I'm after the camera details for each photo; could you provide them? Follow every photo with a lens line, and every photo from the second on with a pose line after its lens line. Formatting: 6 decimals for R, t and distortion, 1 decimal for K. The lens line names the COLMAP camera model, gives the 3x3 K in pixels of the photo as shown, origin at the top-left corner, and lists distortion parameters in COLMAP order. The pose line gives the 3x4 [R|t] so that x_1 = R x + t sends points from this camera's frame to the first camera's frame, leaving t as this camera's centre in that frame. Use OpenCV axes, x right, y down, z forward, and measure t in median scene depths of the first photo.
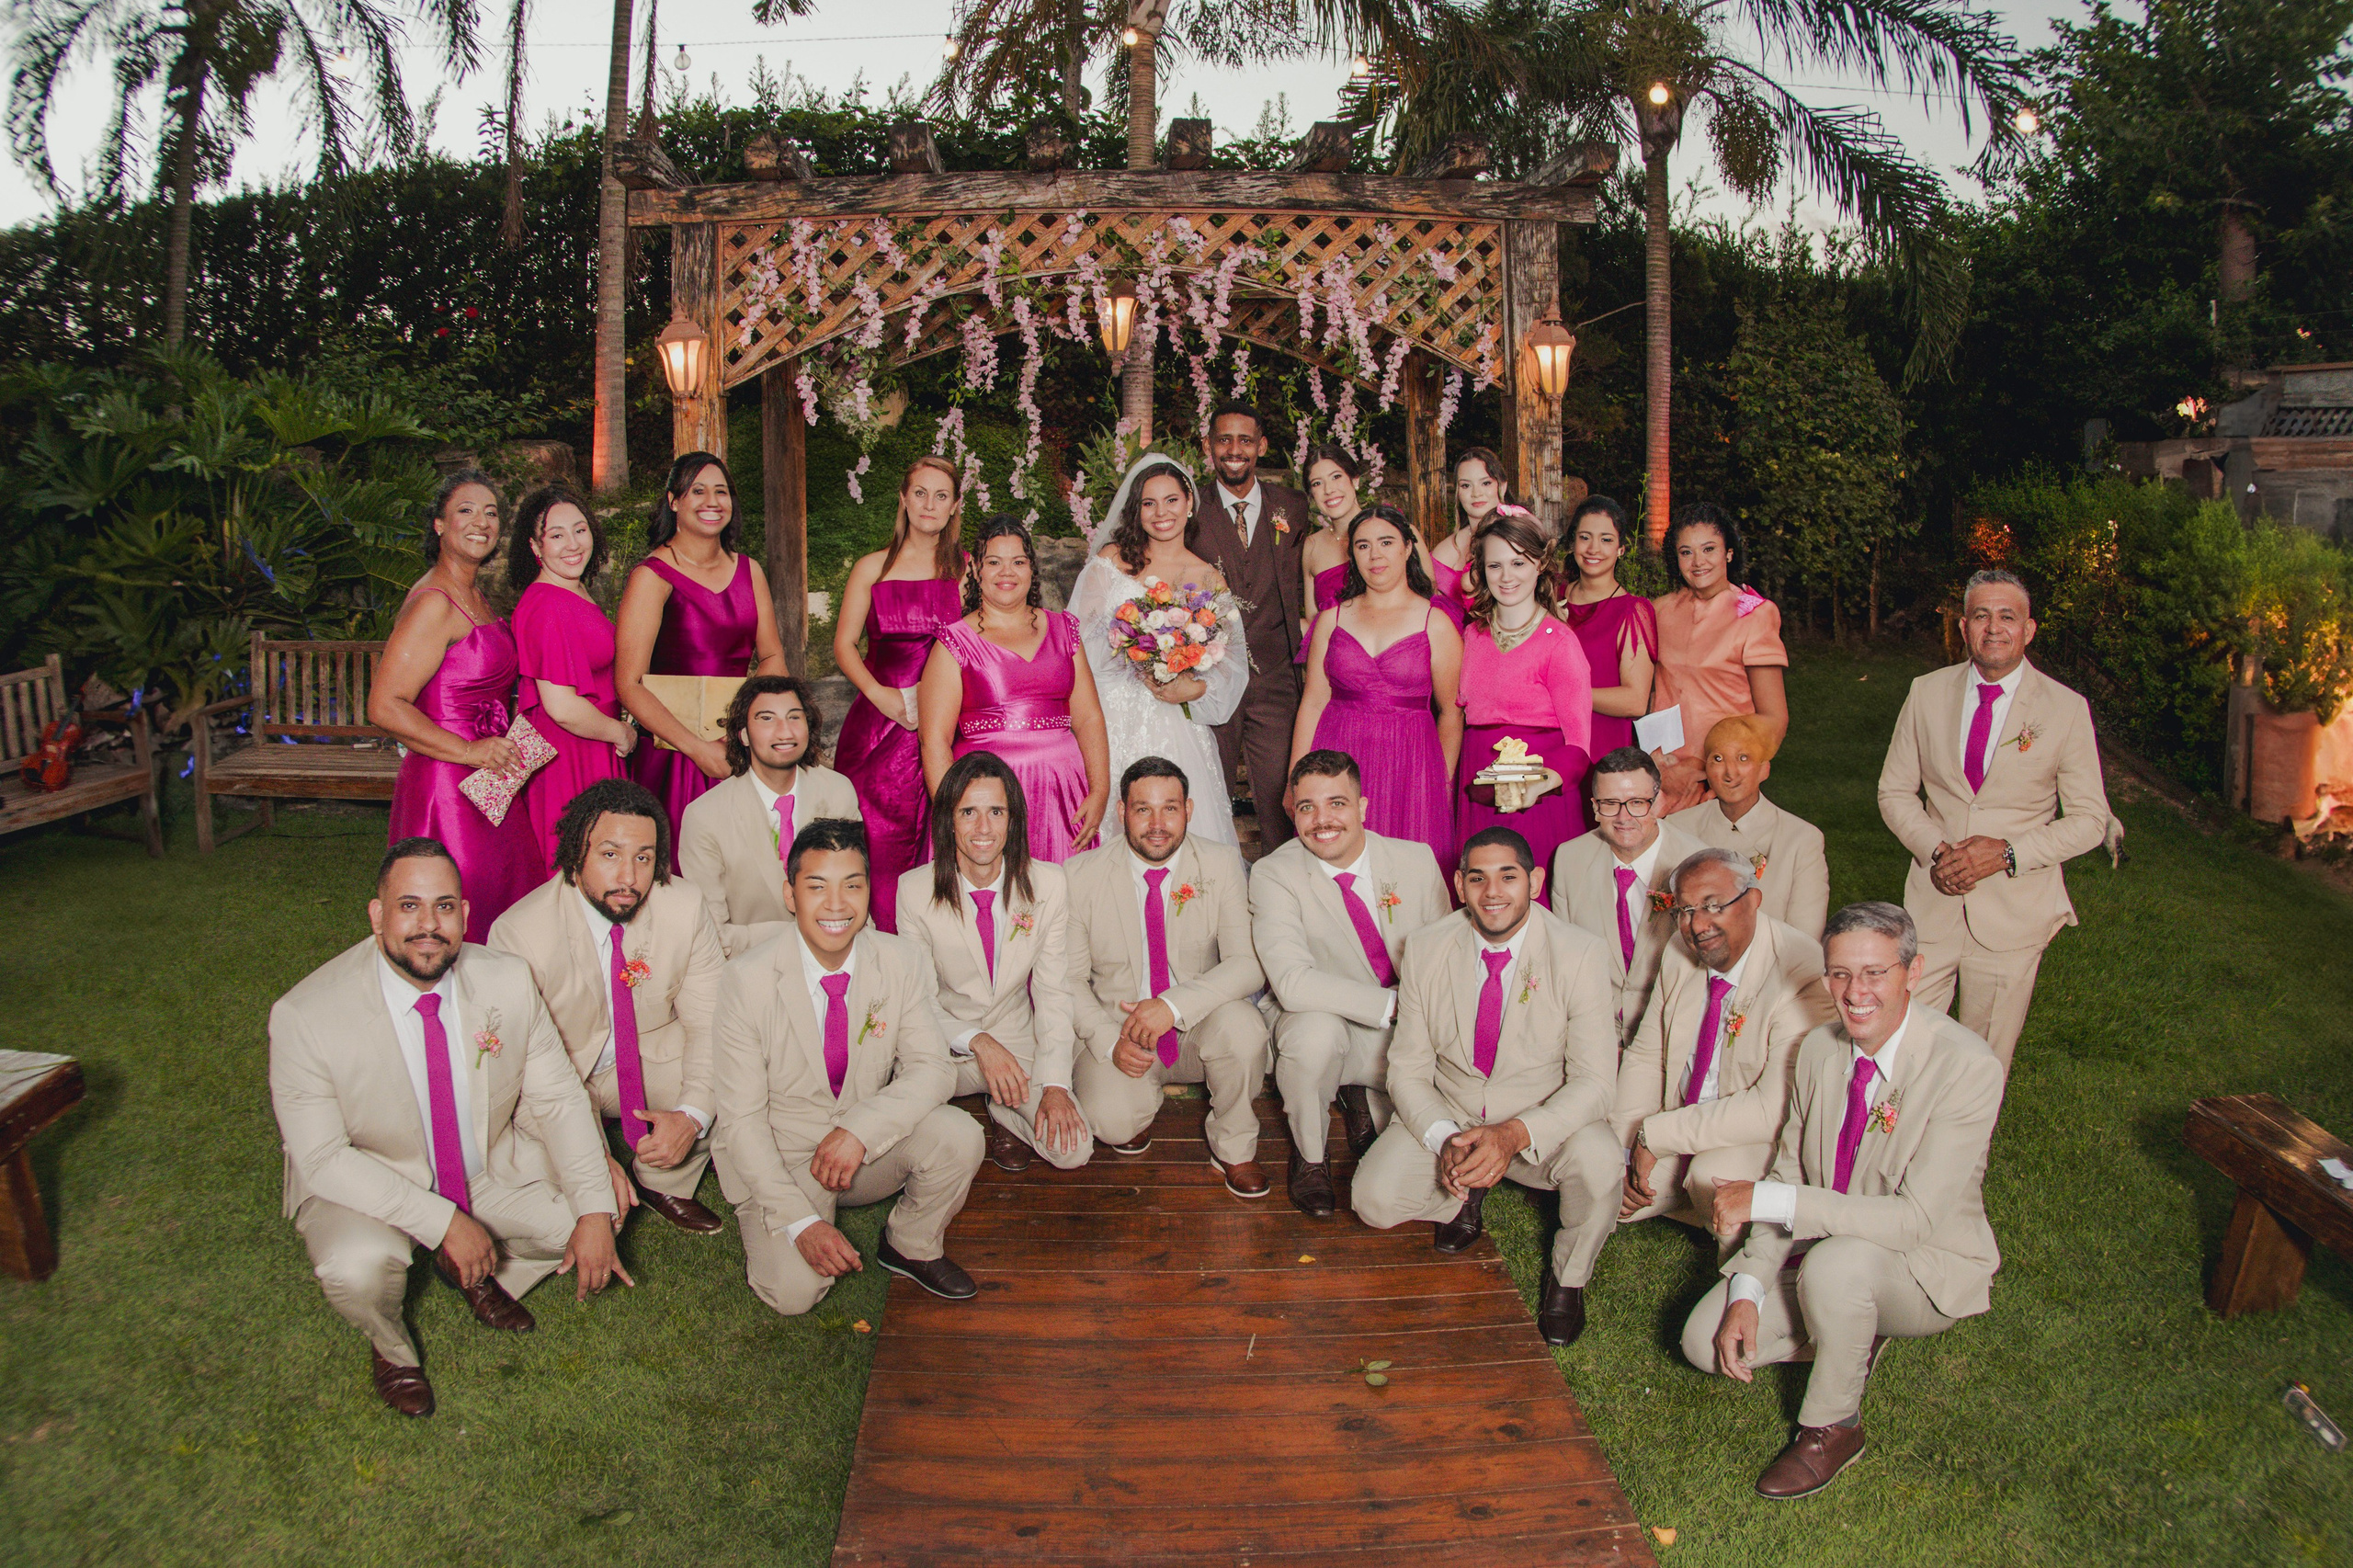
lens RADIAL K [[1664.8, 0, 1171.5], [0, 1664.8, 806.9], [0, 0, 1]] dist [-0.283708, 0.006832]
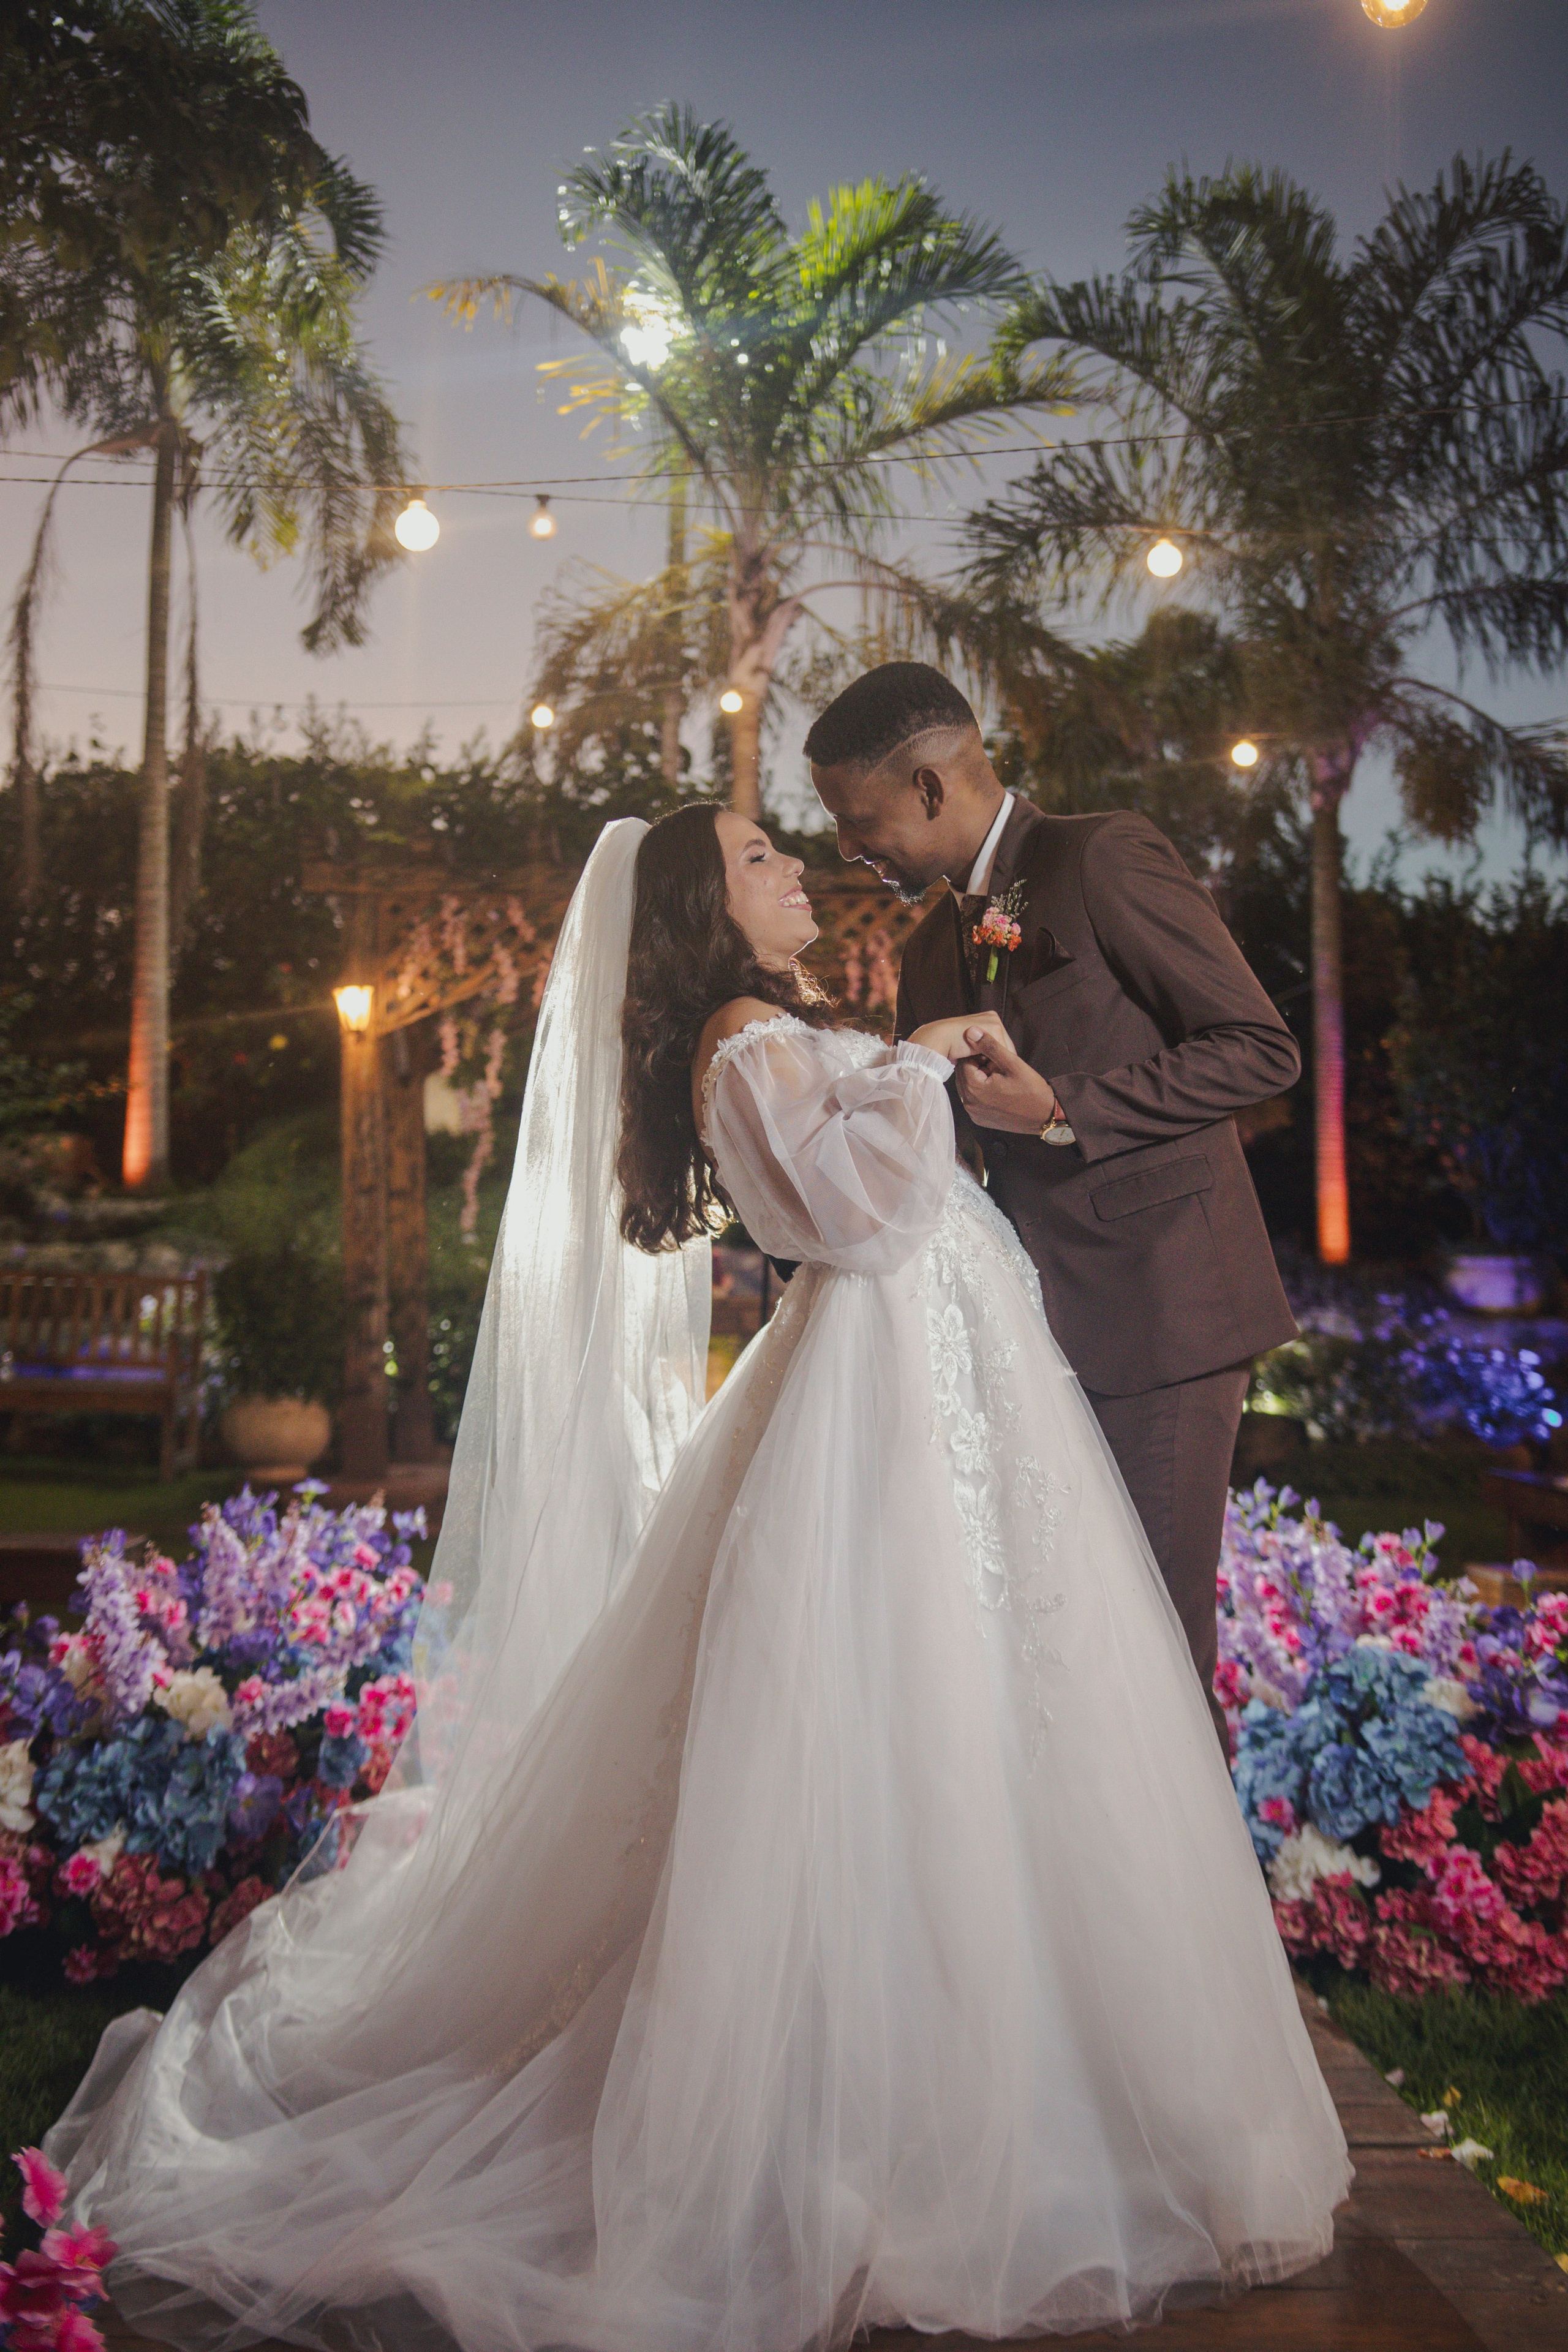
lens RADIAL K [[2754.5, 0, 777.1], [0, 2754.5, 1166.0], [0, 0, 1]] dist [0.025290, 0.000000]
pose [[0.999750, -0.001384, -0.022312, 0.054069], [-0.004341, 0.967063, -0.254501, 0.287466], [0.021930, 0.254534, 0.966815, -0.779141]]
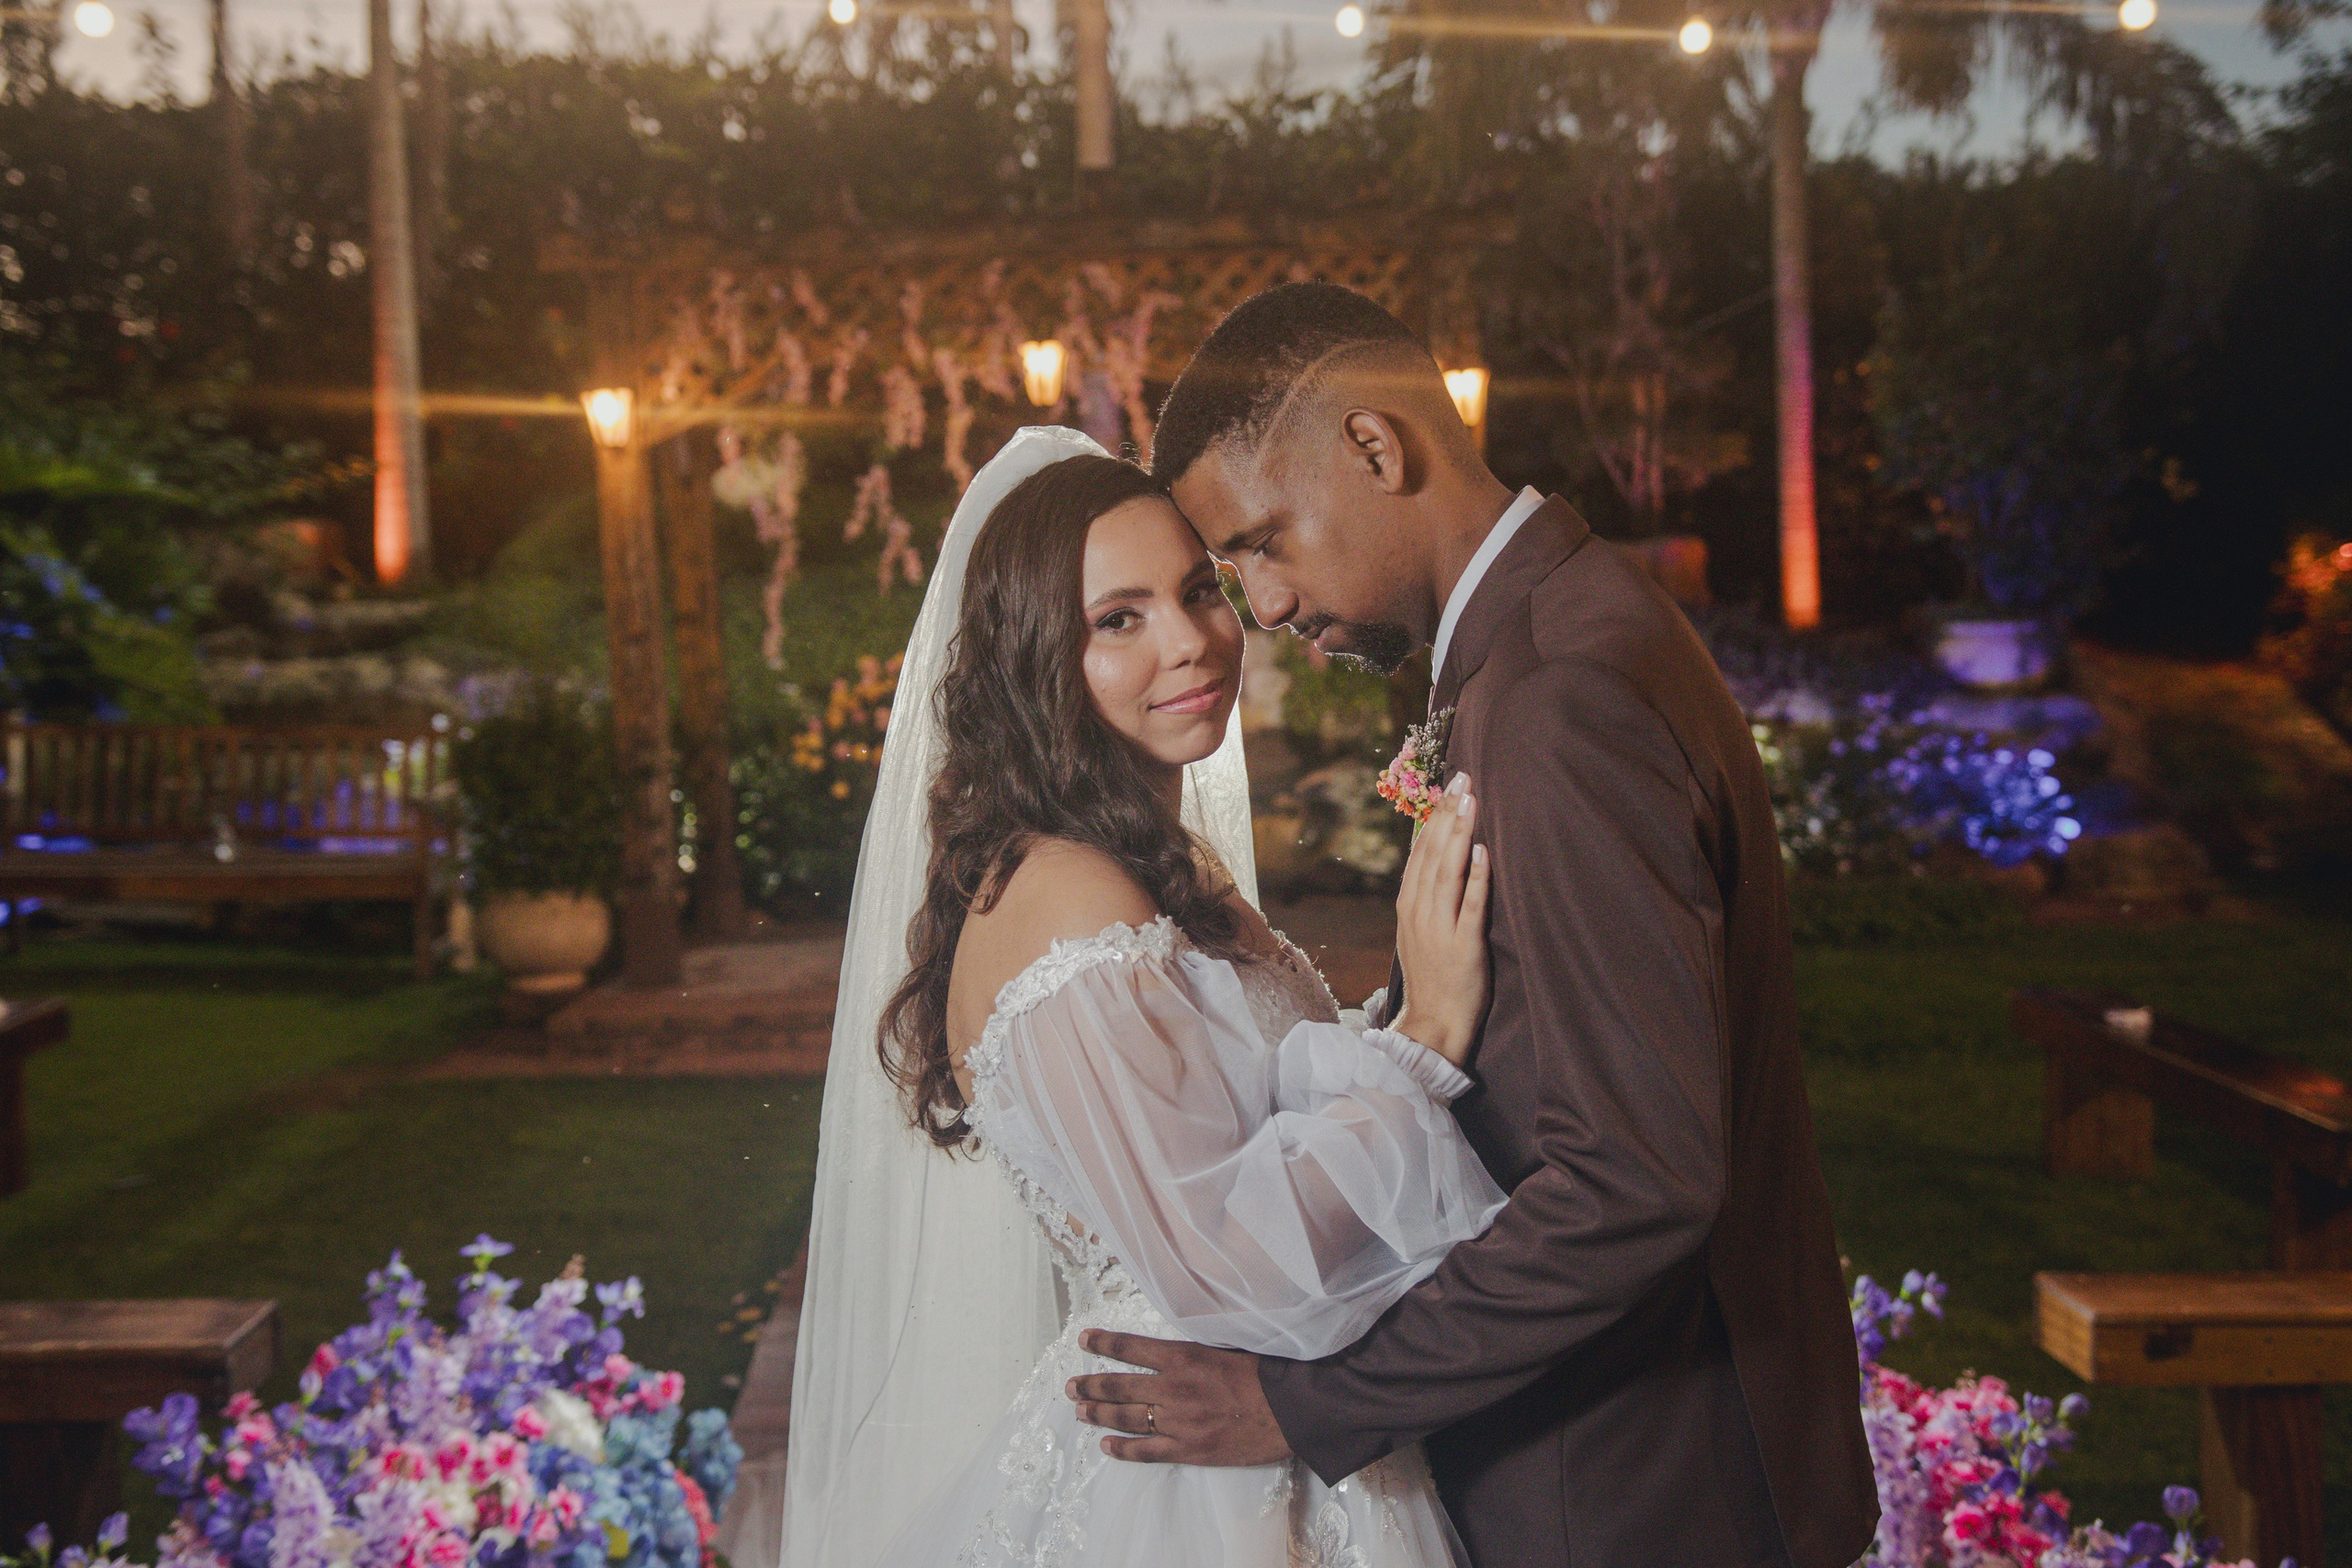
lens RADIAL K [[3014.8, 0, 1172.5], [0, 3014.8, 795.7], [0, 0, 1]] dist [0.062466, 0.000000]
pose [[0.999242, -0.031174, -0.023315, 0.066465], [0.027649, 0.989955, -0.138654, 0.176233], [0.027403, 0.137904, 0.990066, -0.643737]]
